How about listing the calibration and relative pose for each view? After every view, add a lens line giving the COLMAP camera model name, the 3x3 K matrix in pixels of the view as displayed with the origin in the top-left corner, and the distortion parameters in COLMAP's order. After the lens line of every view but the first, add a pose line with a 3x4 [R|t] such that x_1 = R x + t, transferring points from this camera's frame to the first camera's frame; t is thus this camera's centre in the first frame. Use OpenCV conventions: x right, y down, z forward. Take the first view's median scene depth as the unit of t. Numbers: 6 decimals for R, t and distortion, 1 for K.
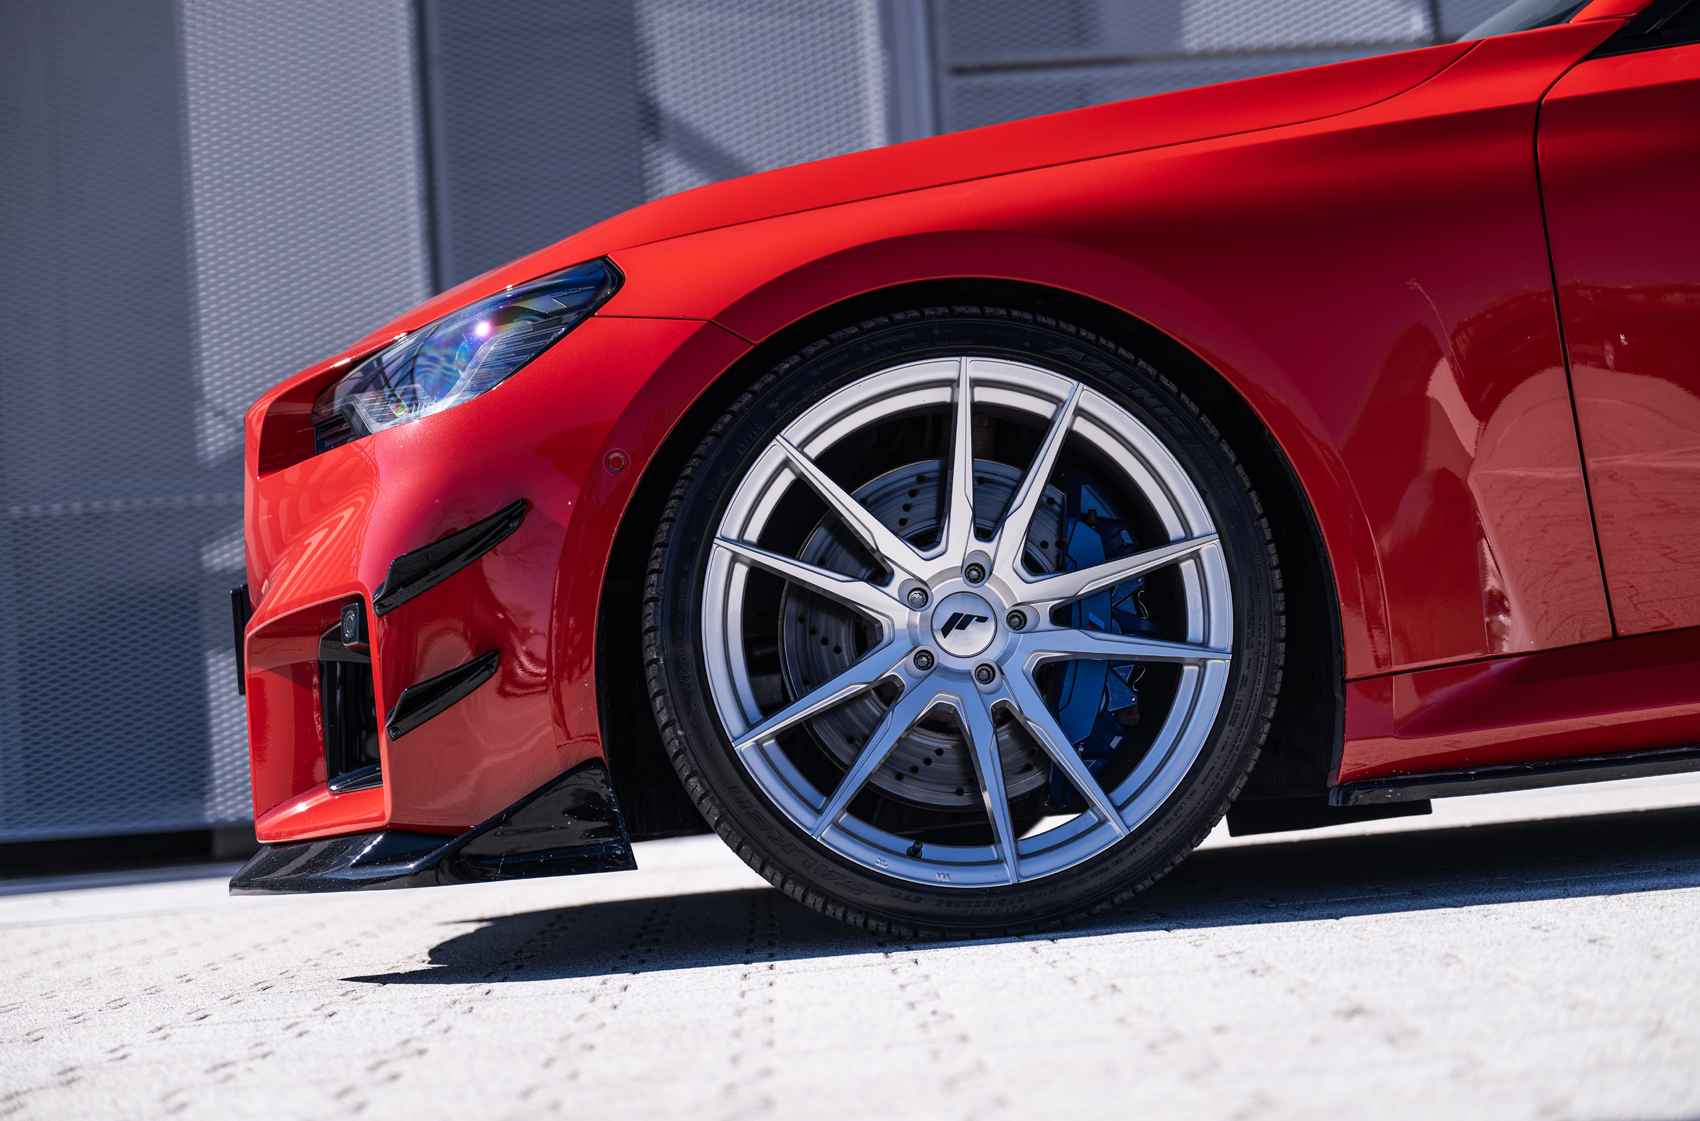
lens RADIAL K [[3175.4, 0, 865.7], [0, 3175.4, 562.5], [0, 0, 1]] dist [0.089381, 0.000000]
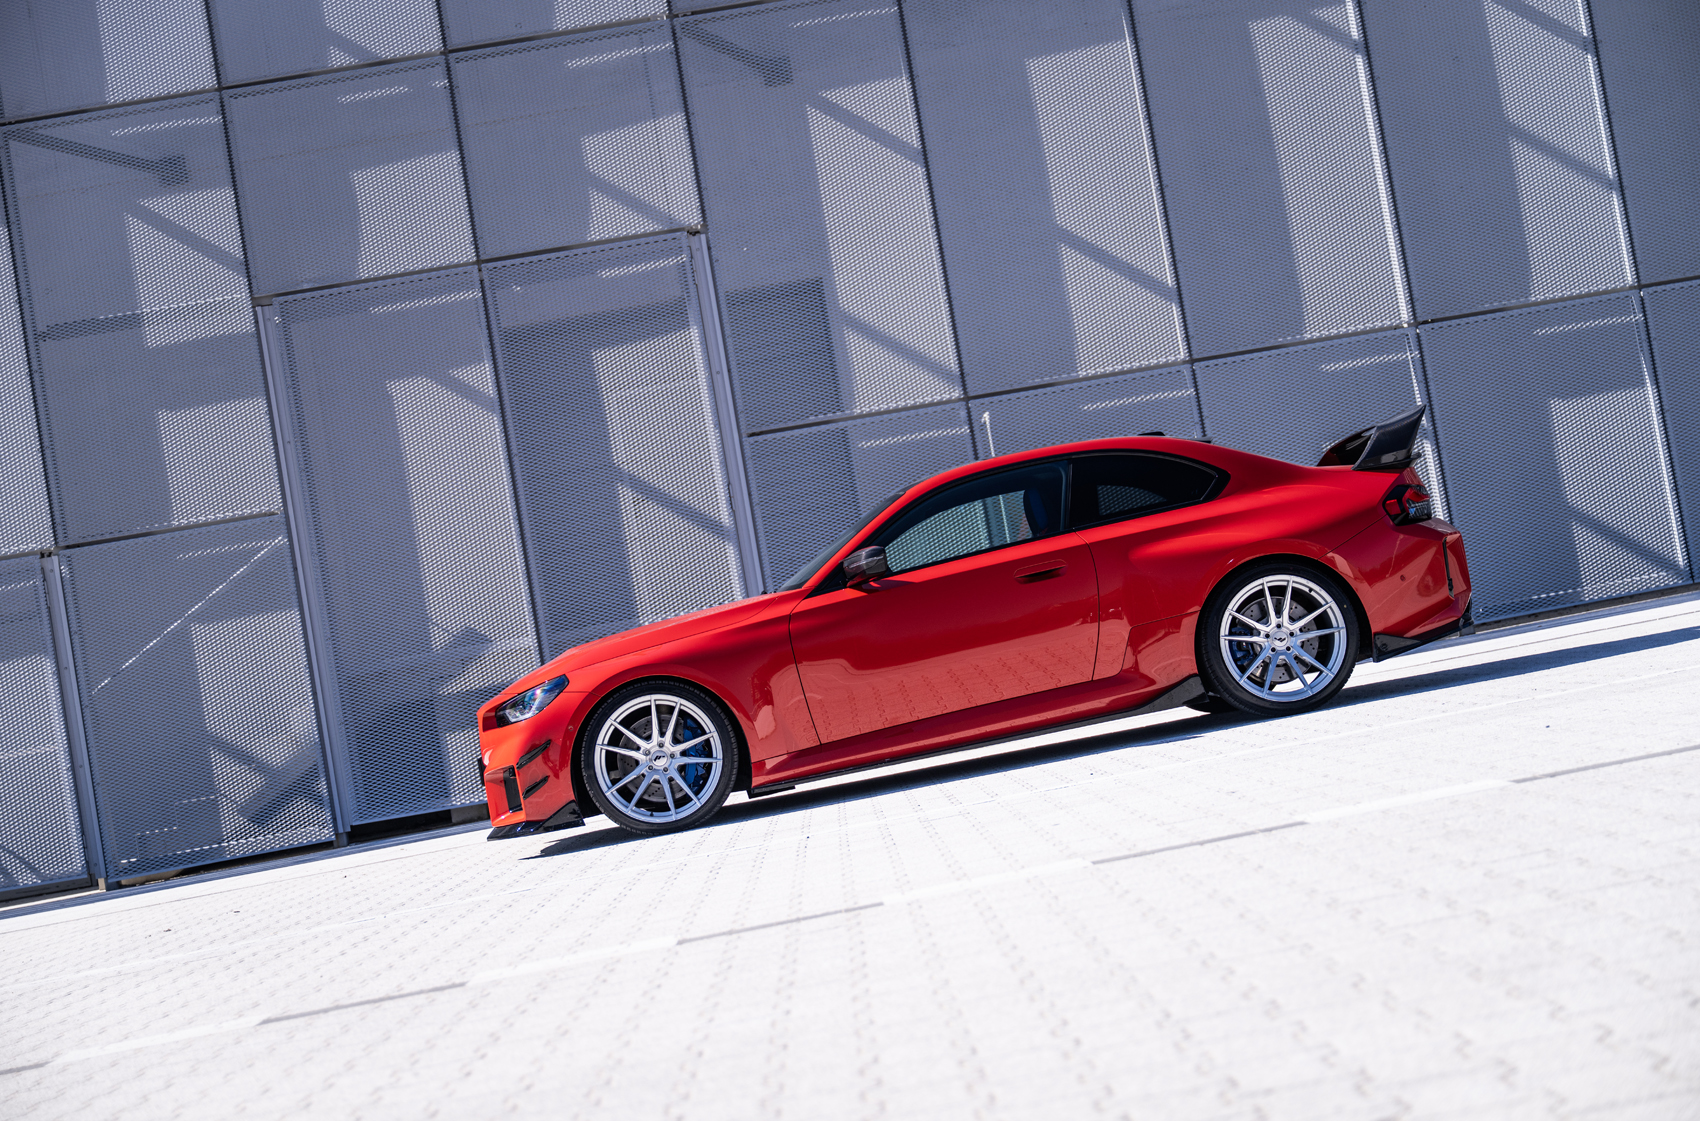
lens RADIAL K [[2521.8, 0, 866.6], [0, 2521.8, 570.4], [0, 0, 1]] dist [0.093130, 0.000000]
pose [[0.995130, -0.098010, -0.010464, 0.358028], [0.098195, 0.994986, 0.018980, -0.259733], [0.008551, -0.019916, 0.999765, -2.276377]]
